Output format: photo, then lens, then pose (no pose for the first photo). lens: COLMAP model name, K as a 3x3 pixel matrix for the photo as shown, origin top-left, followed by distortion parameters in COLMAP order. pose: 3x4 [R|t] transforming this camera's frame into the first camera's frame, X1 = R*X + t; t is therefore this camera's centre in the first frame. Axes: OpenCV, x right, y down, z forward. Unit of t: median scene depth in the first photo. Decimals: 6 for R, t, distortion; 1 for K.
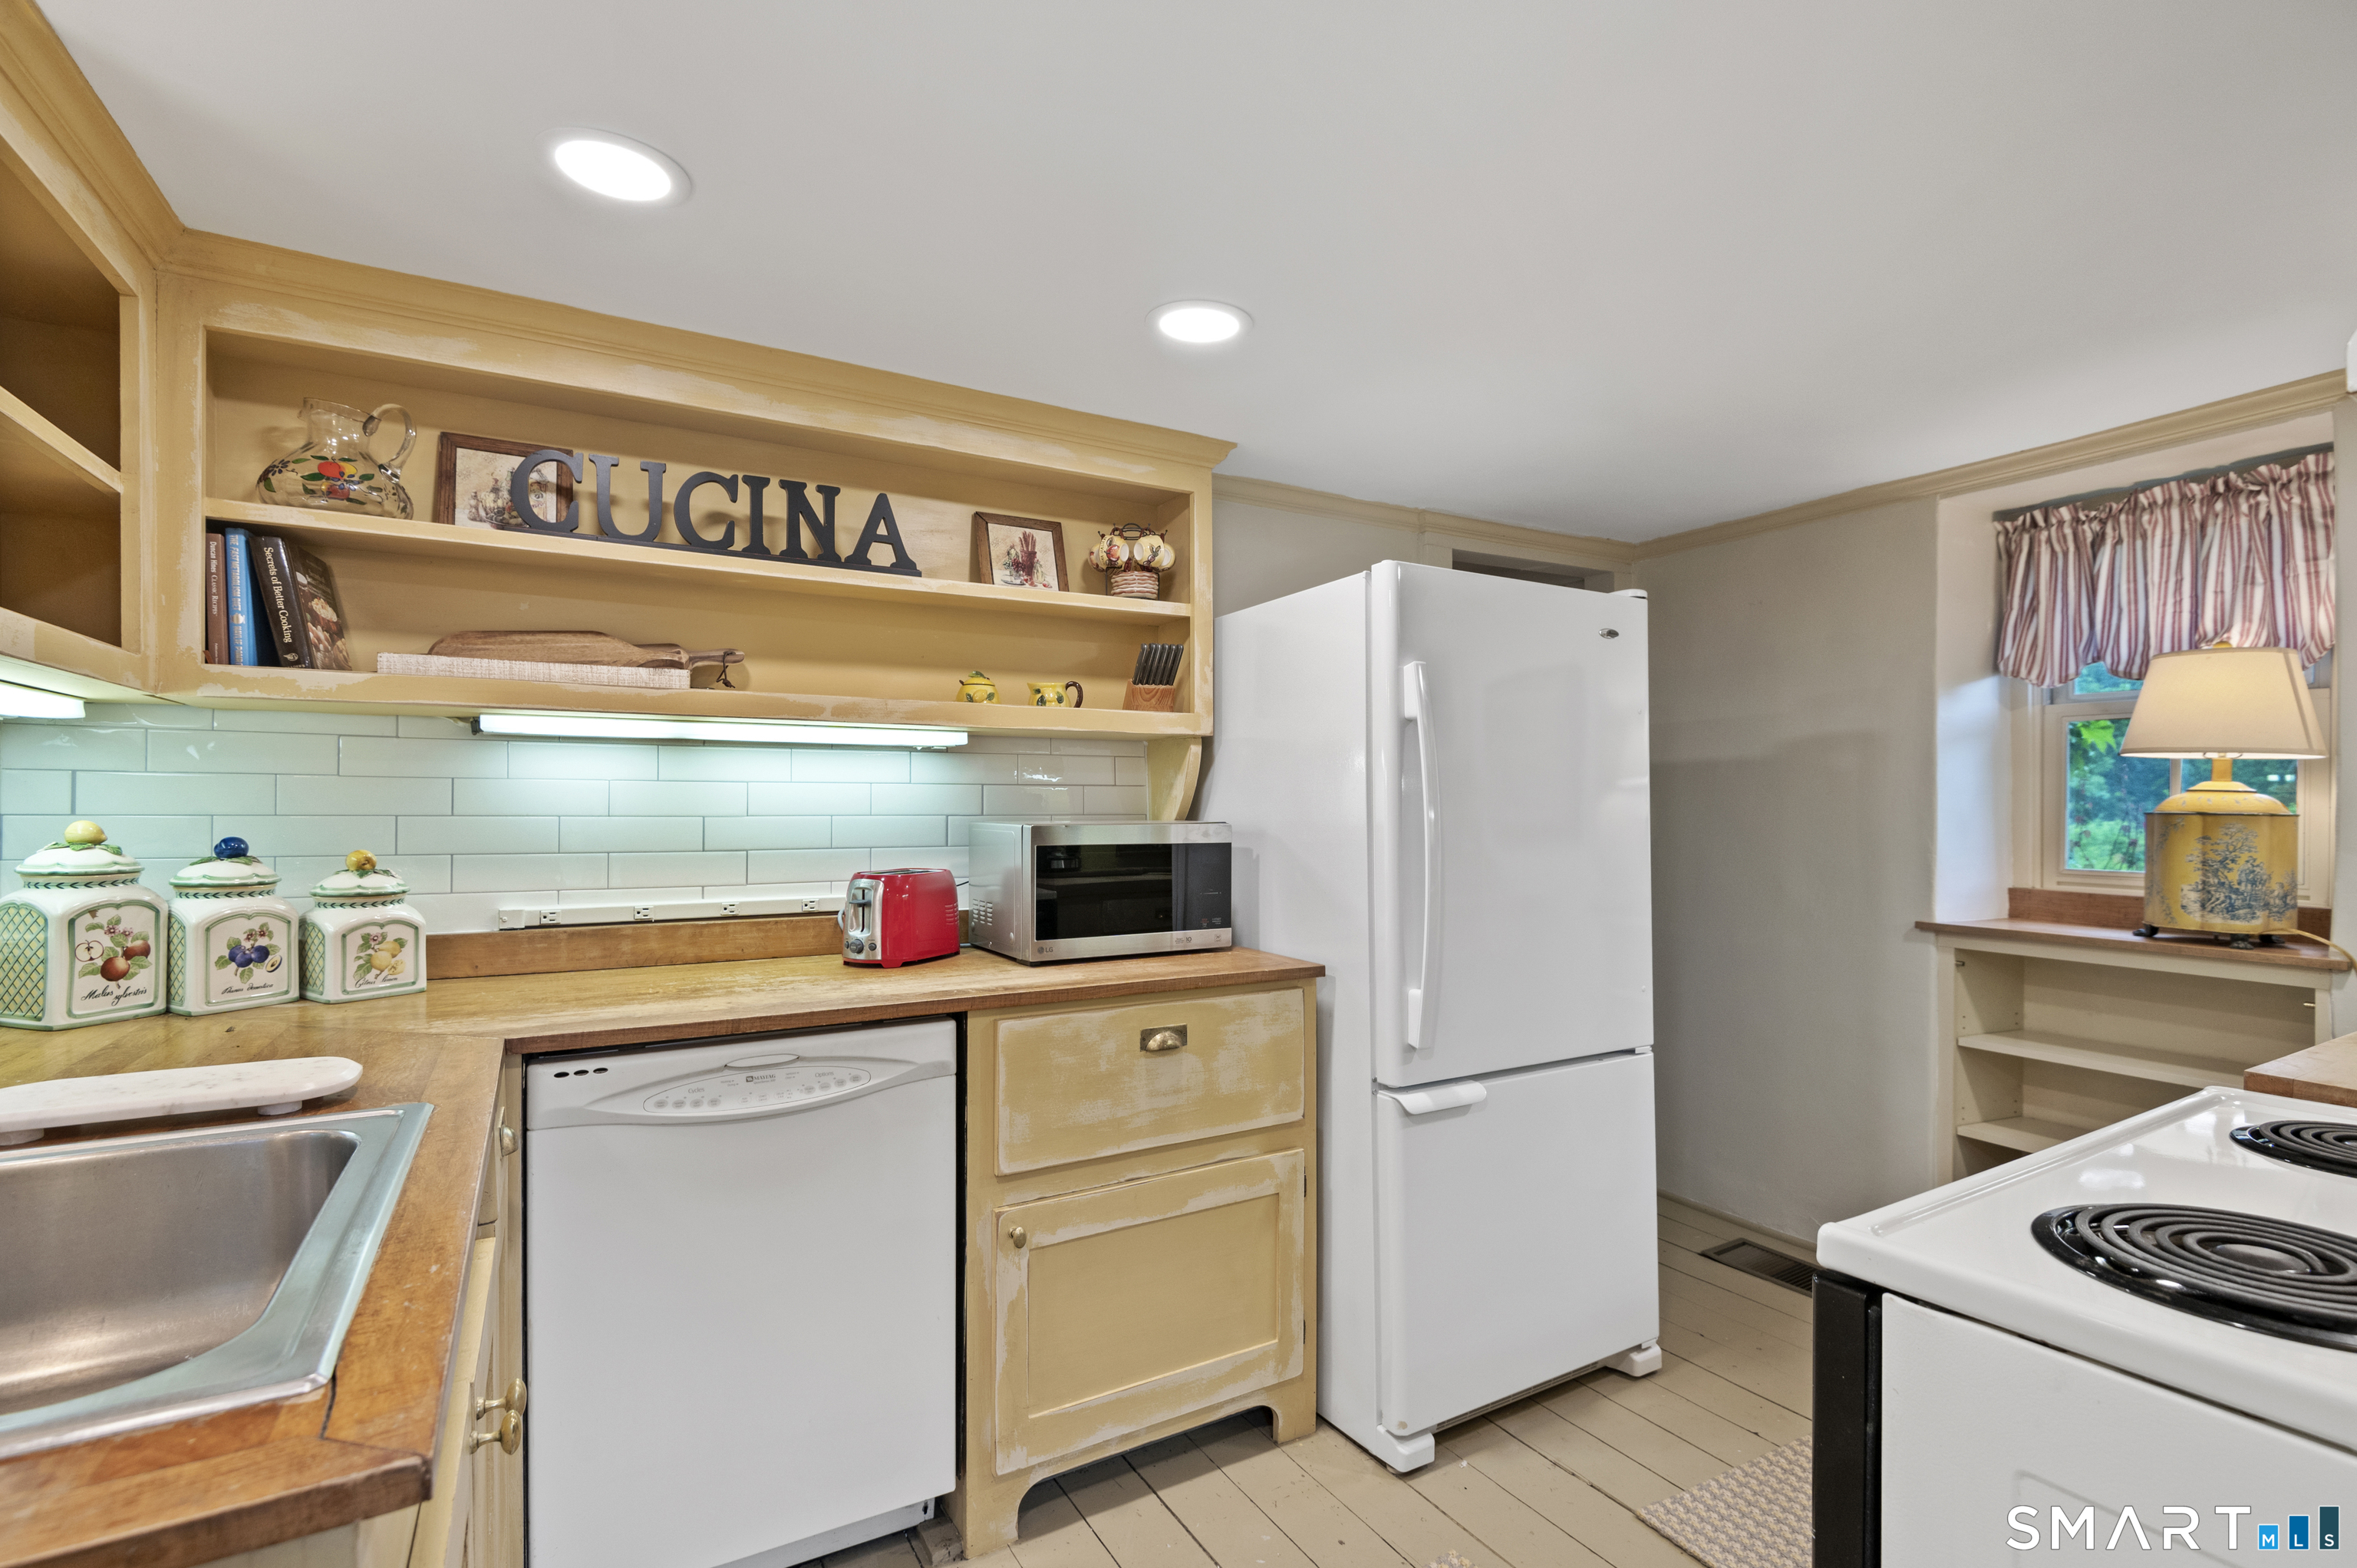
lens RADIAL K [[1087.3, 0, 1184.1], [0, 1087.3, 799.6], [0, 0, 1]] dist [0.016764, -0.012745]
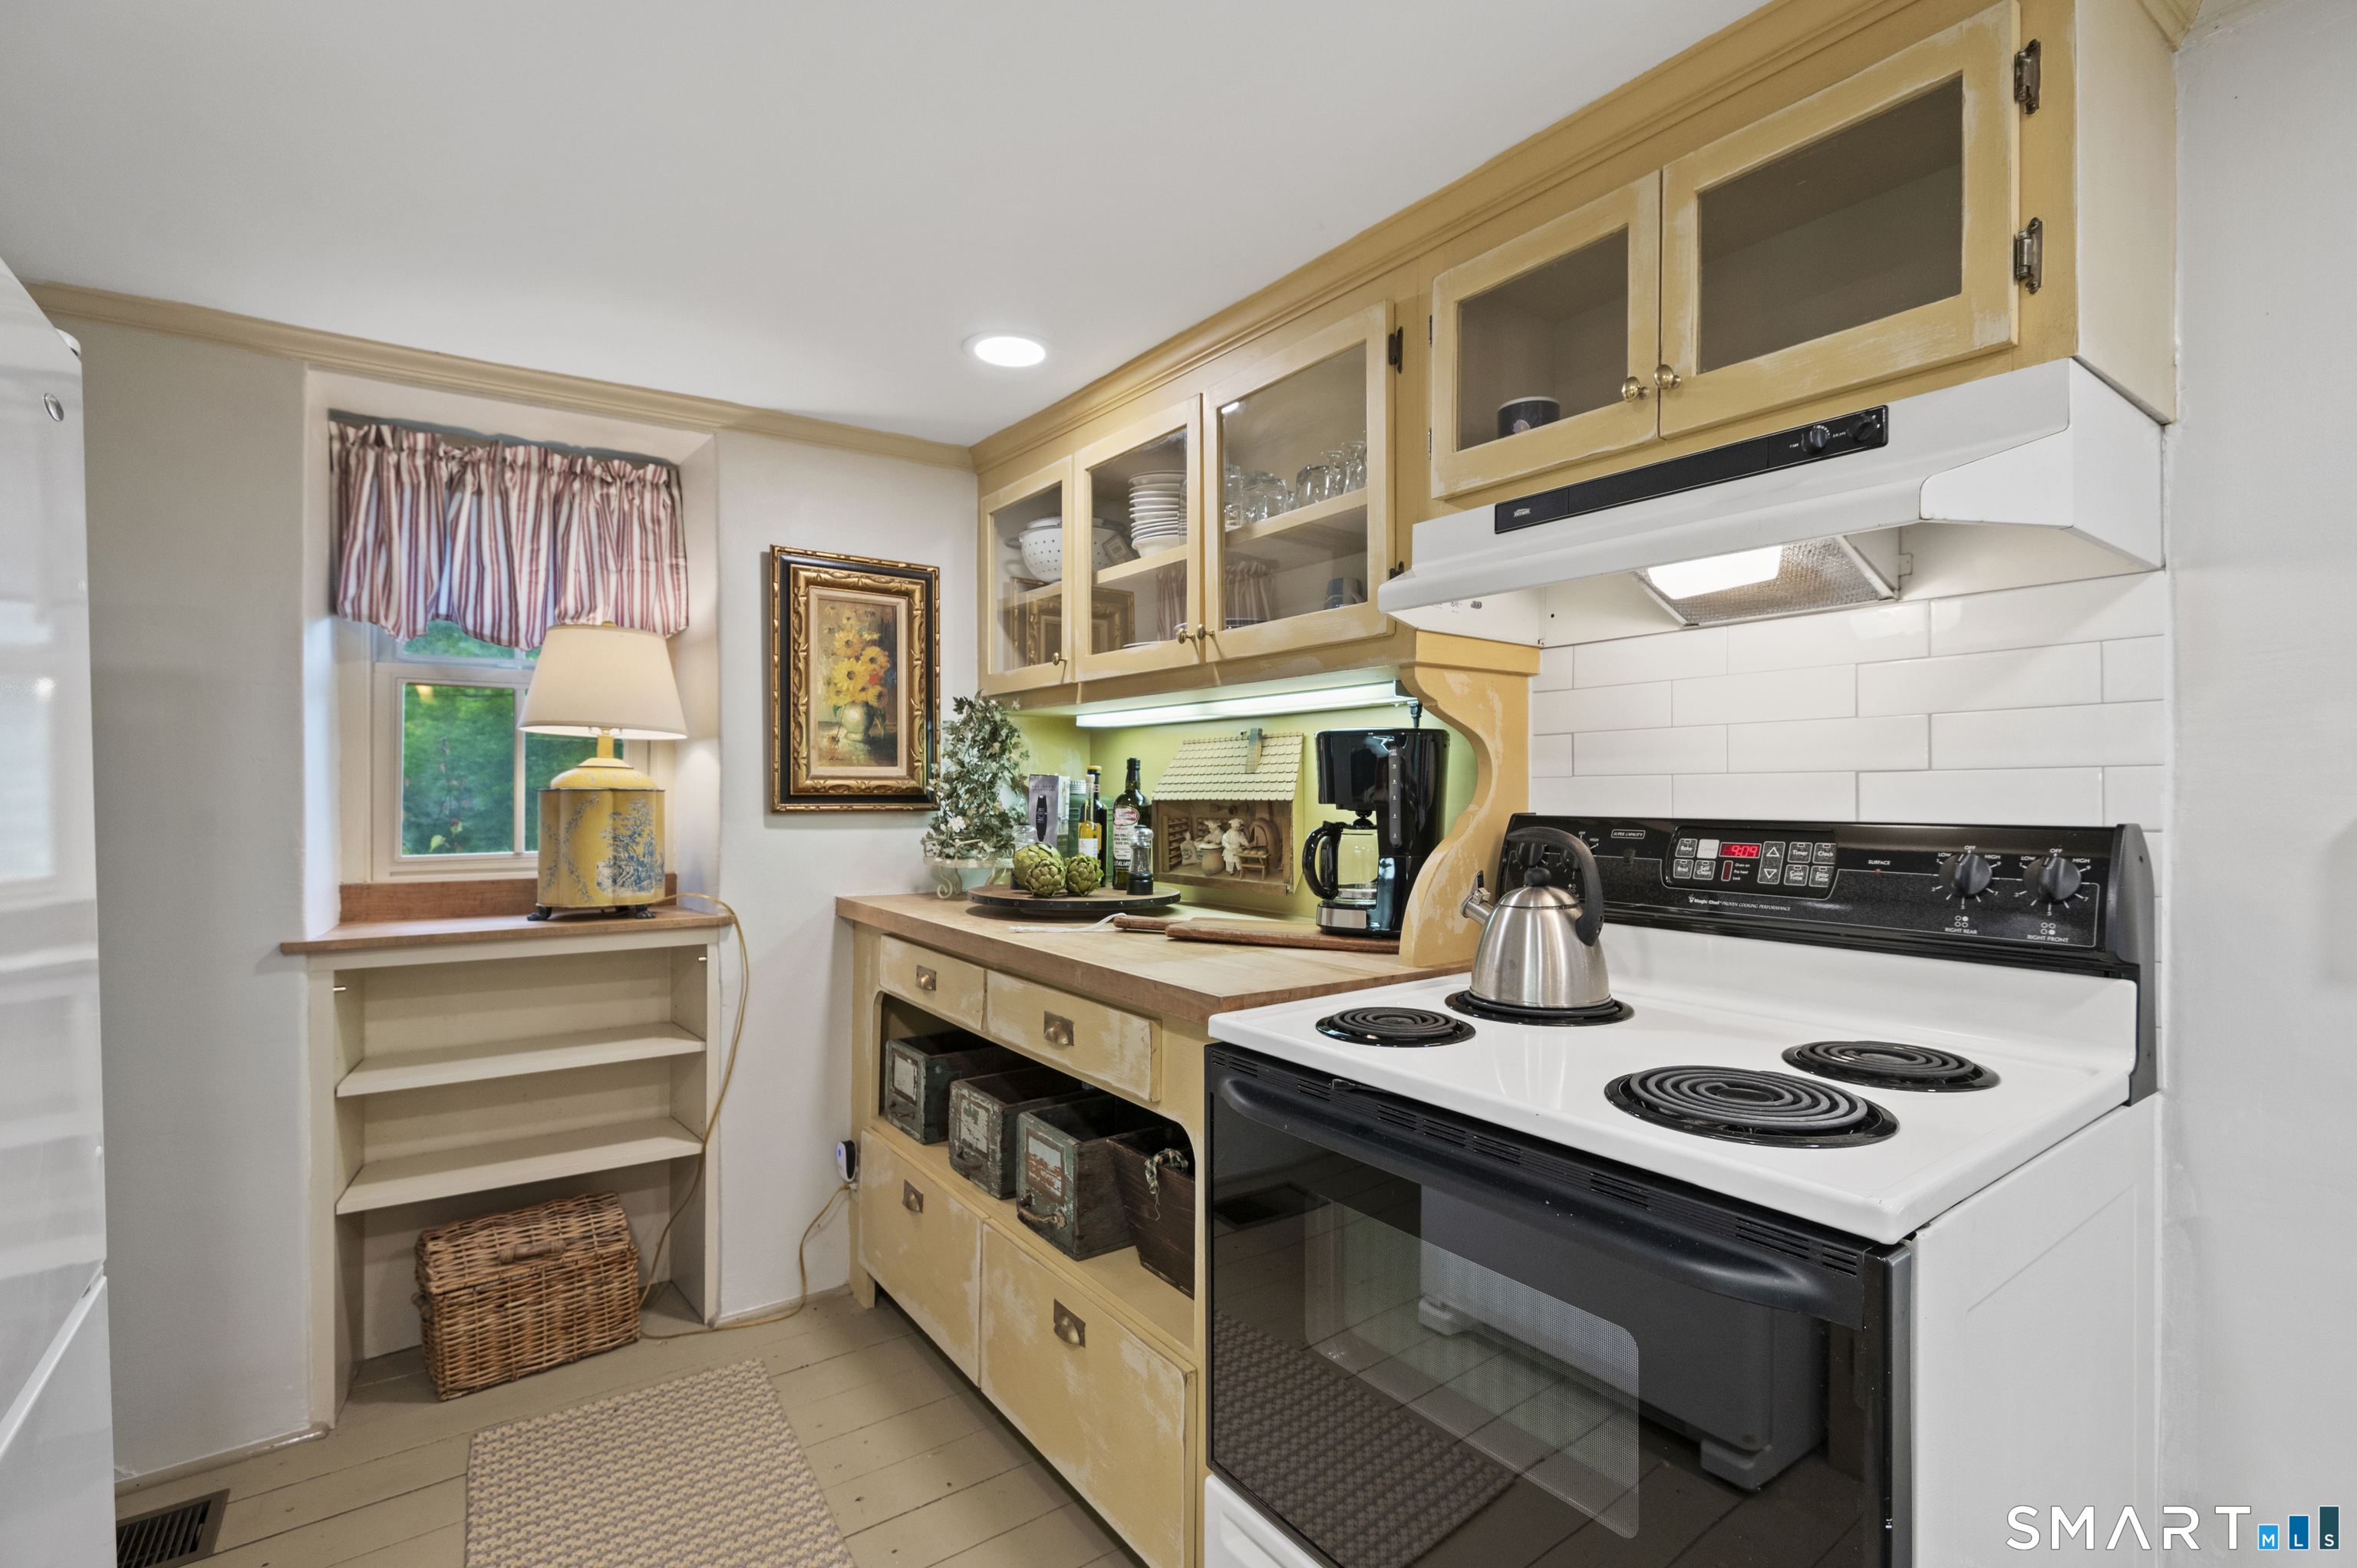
lens RADIAL K [[1087.3, 0, 1173.0], [0, 1087.3, 785.5], [0, 0, 1]] dist [0.016764, -0.012745]
pose [[-0.091422, -0.003169, 0.995807, -0.107840], [-0.003169, 0.999991, 0.002892, 0.004024], [-0.995807, -0.002891, -0.091432, 0.521931]]
